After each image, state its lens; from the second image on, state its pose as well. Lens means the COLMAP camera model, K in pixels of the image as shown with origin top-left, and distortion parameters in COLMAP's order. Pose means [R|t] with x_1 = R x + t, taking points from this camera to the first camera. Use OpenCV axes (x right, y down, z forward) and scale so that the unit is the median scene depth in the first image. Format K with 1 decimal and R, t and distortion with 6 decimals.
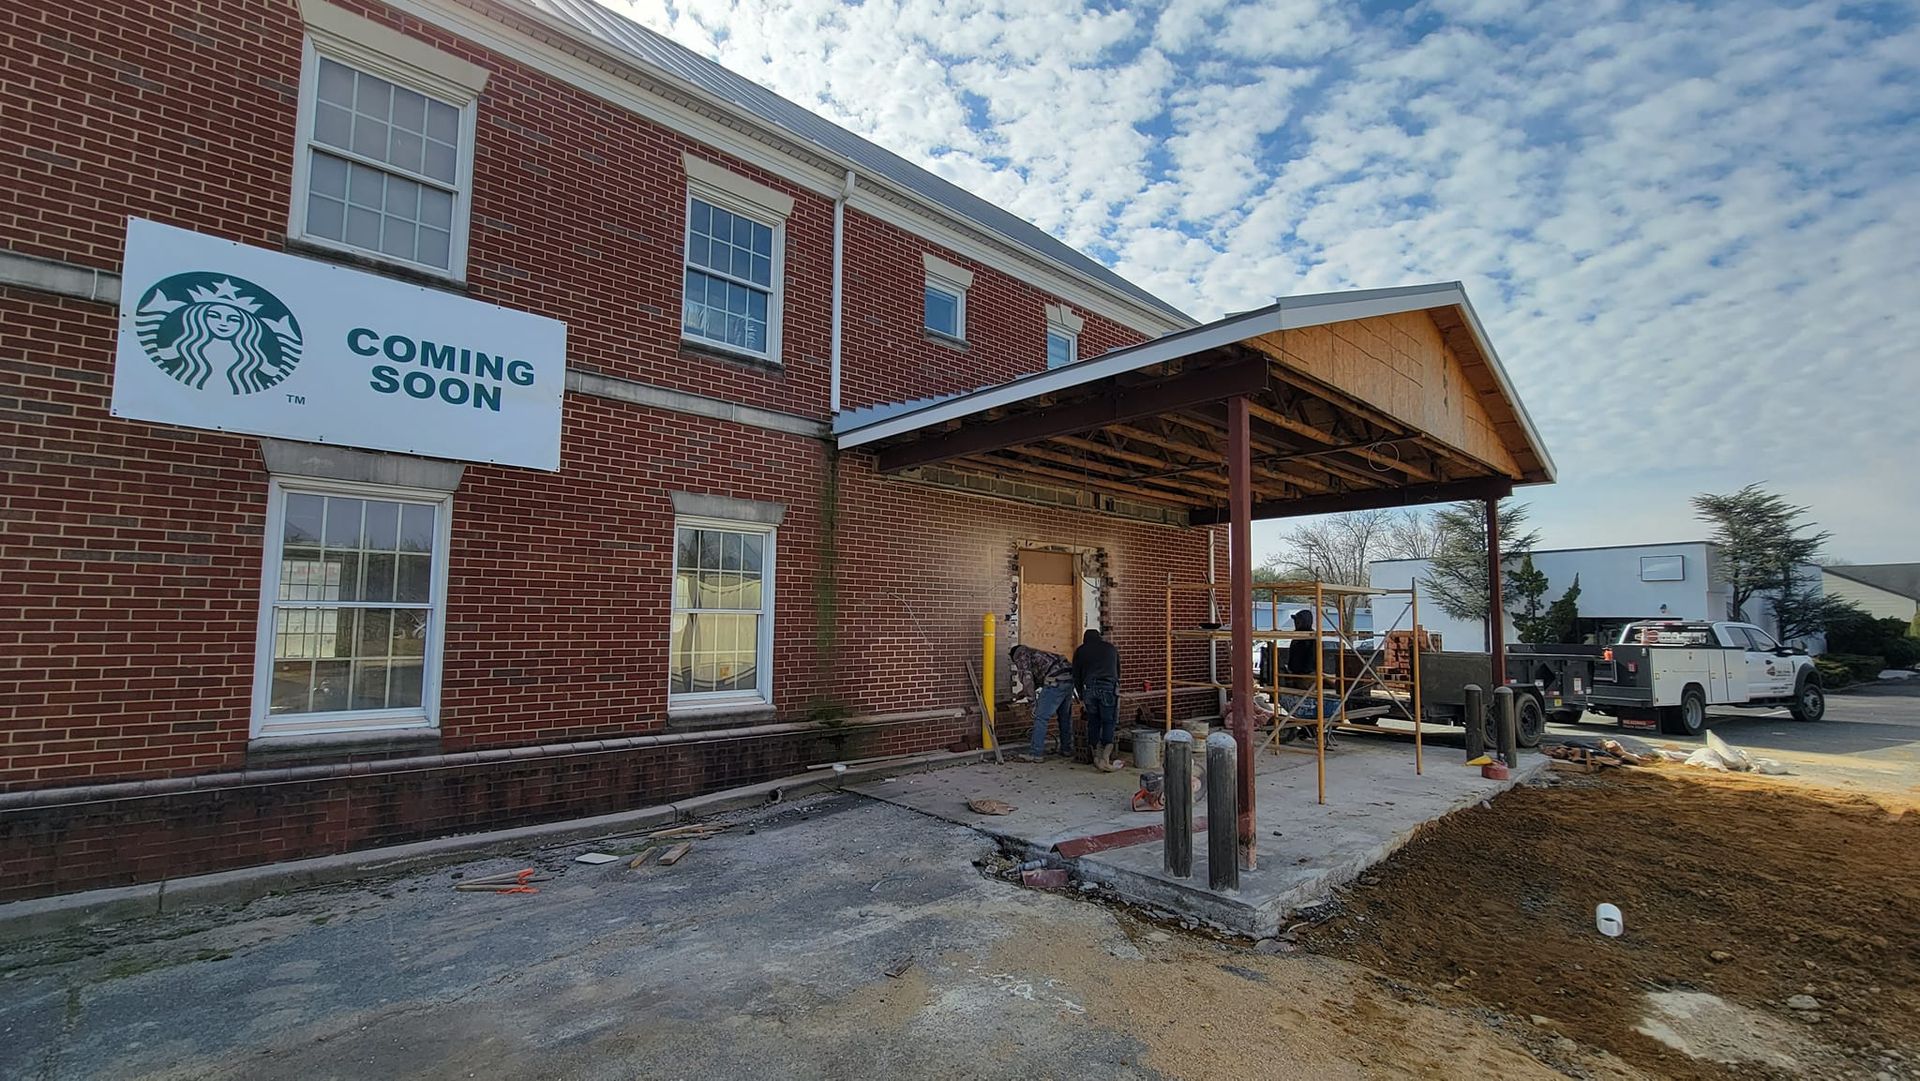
lens RADIAL K [[803.8, 0, 960.0], [0, 803.8, 540.5], [0, 0, 1]] dist [-0.002906, -0.000402]
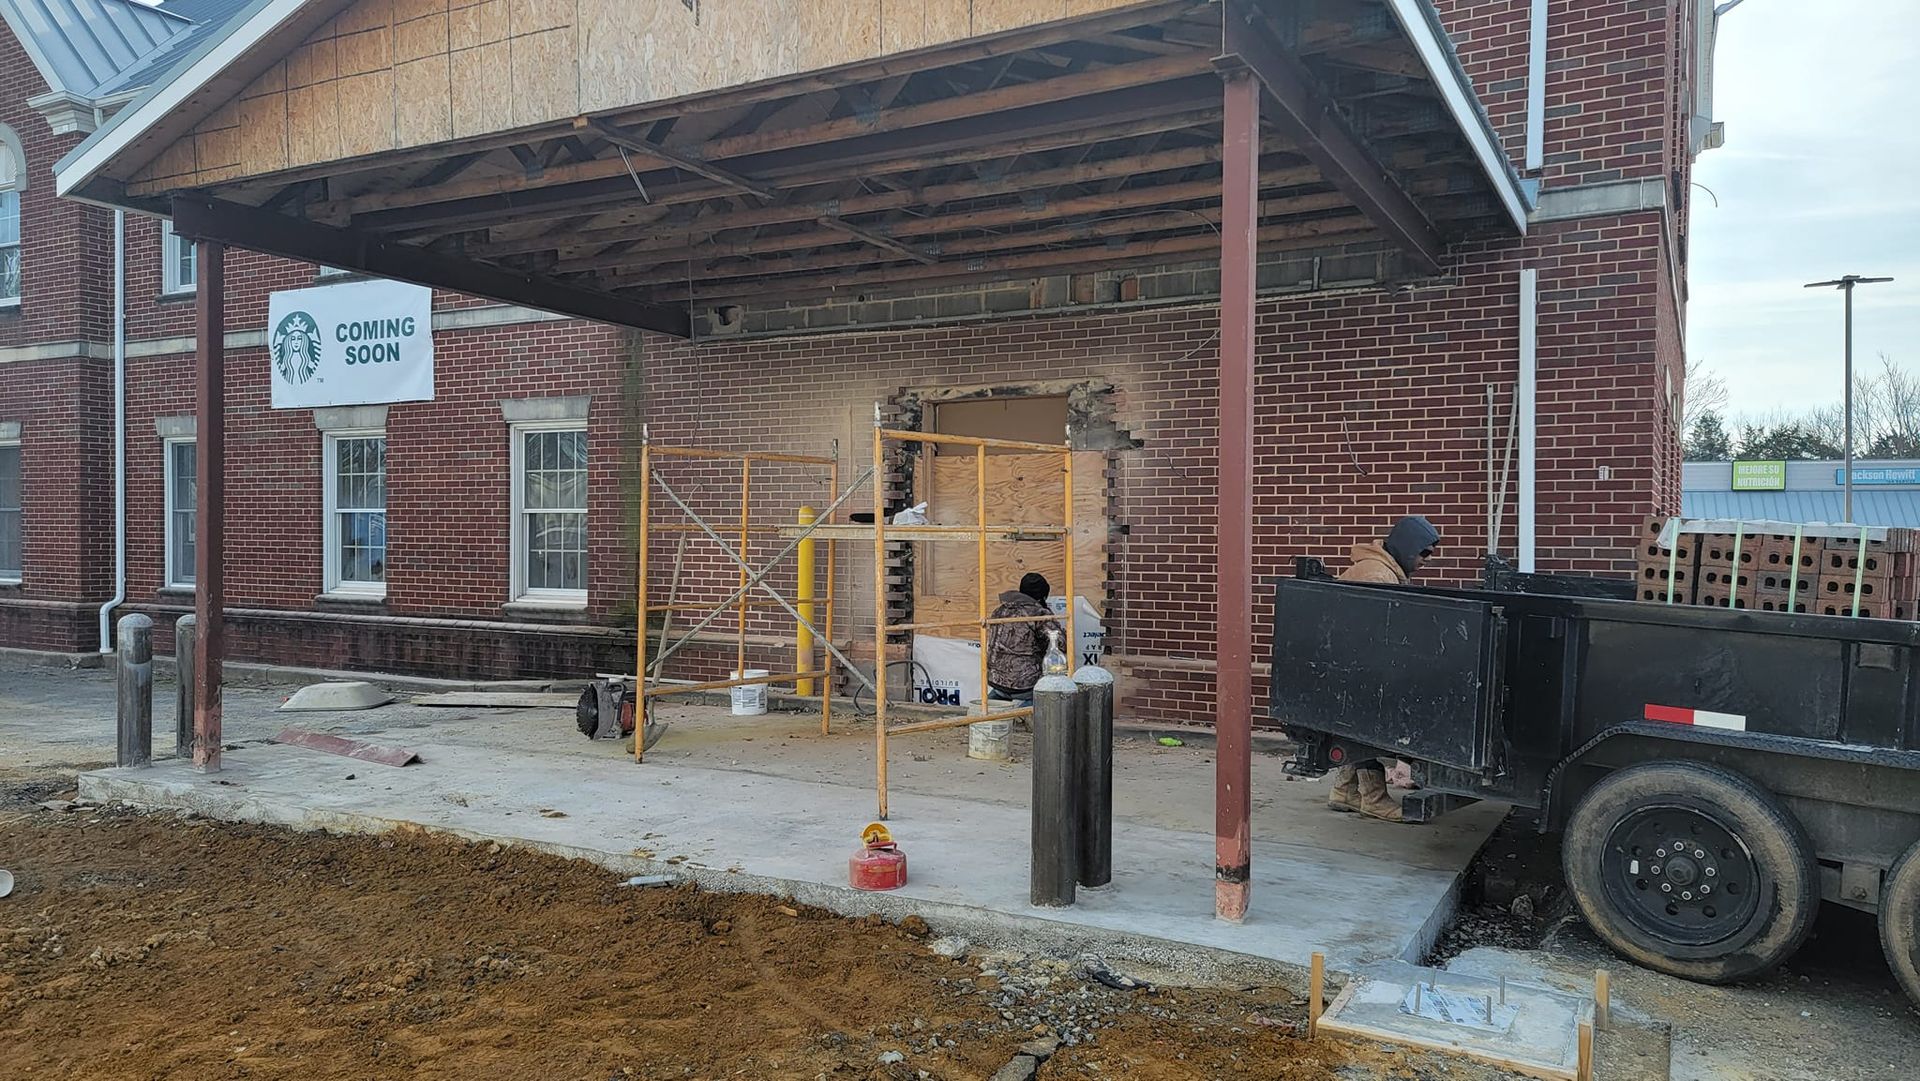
lens RADIAL K [[1301.6, 0, 960.0], [0, 1301.6, 540.5], [0, 0, 1]] dist [0.067933, 0.001007]
pose [[0.309969, -0.002791, -0.950743, 1.180344], [0.090322, 0.995559, 0.026525, 0.104879], [0.946447, -0.094095, 0.308845, 0.793056]]
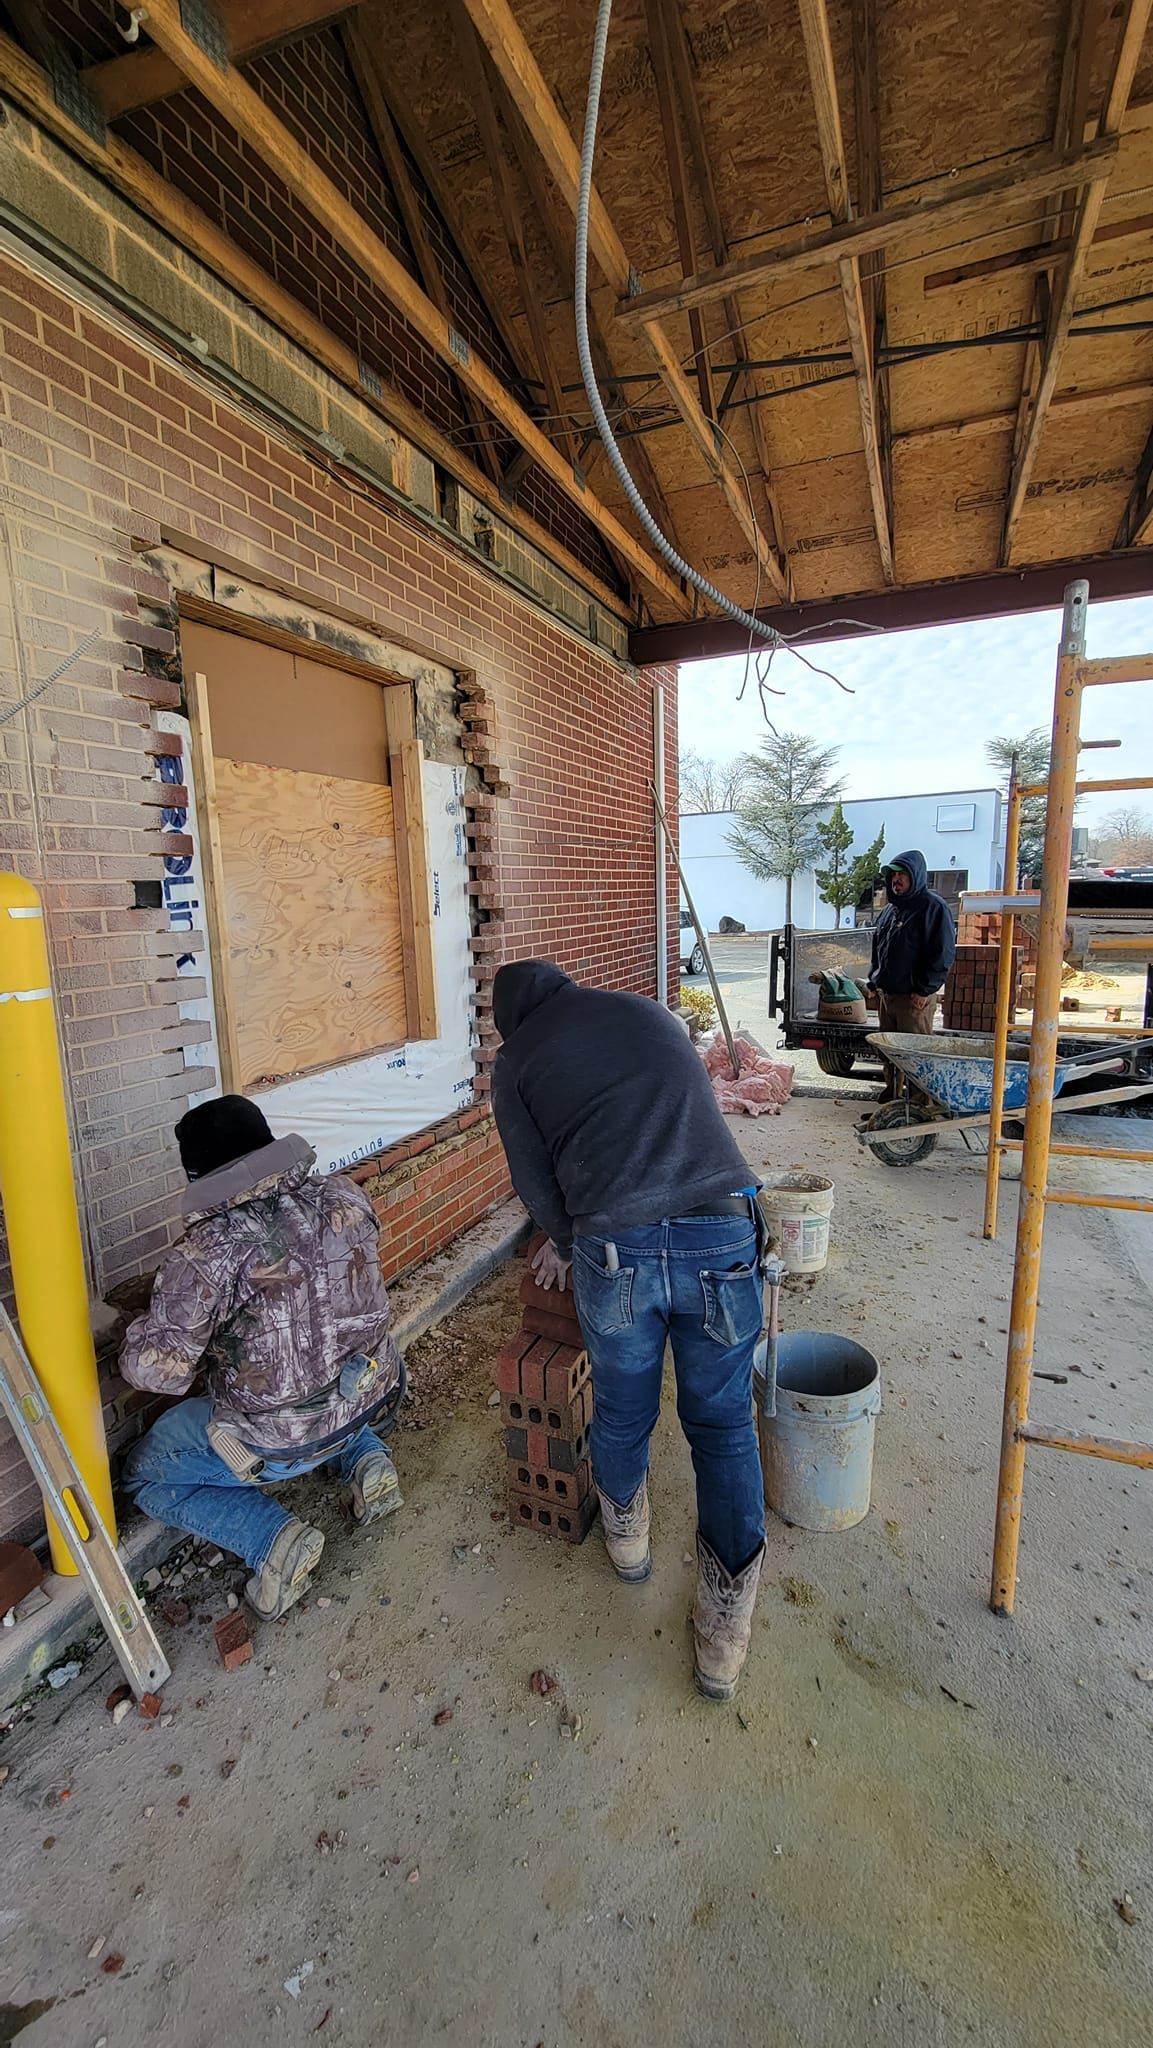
lens RADIAL K [[857.4, 0, 576.5], [0, 857.4, 1024.0], [0, 0, 1]] dist [-0.002906, -0.000402]
pose [[0.904994, -0.103535, 0.412635, 0.070934], [-0.000239, 0.969810, 0.243860, 0.079223], [-0.425425, -0.220791, 0.877647, 0.796679]]
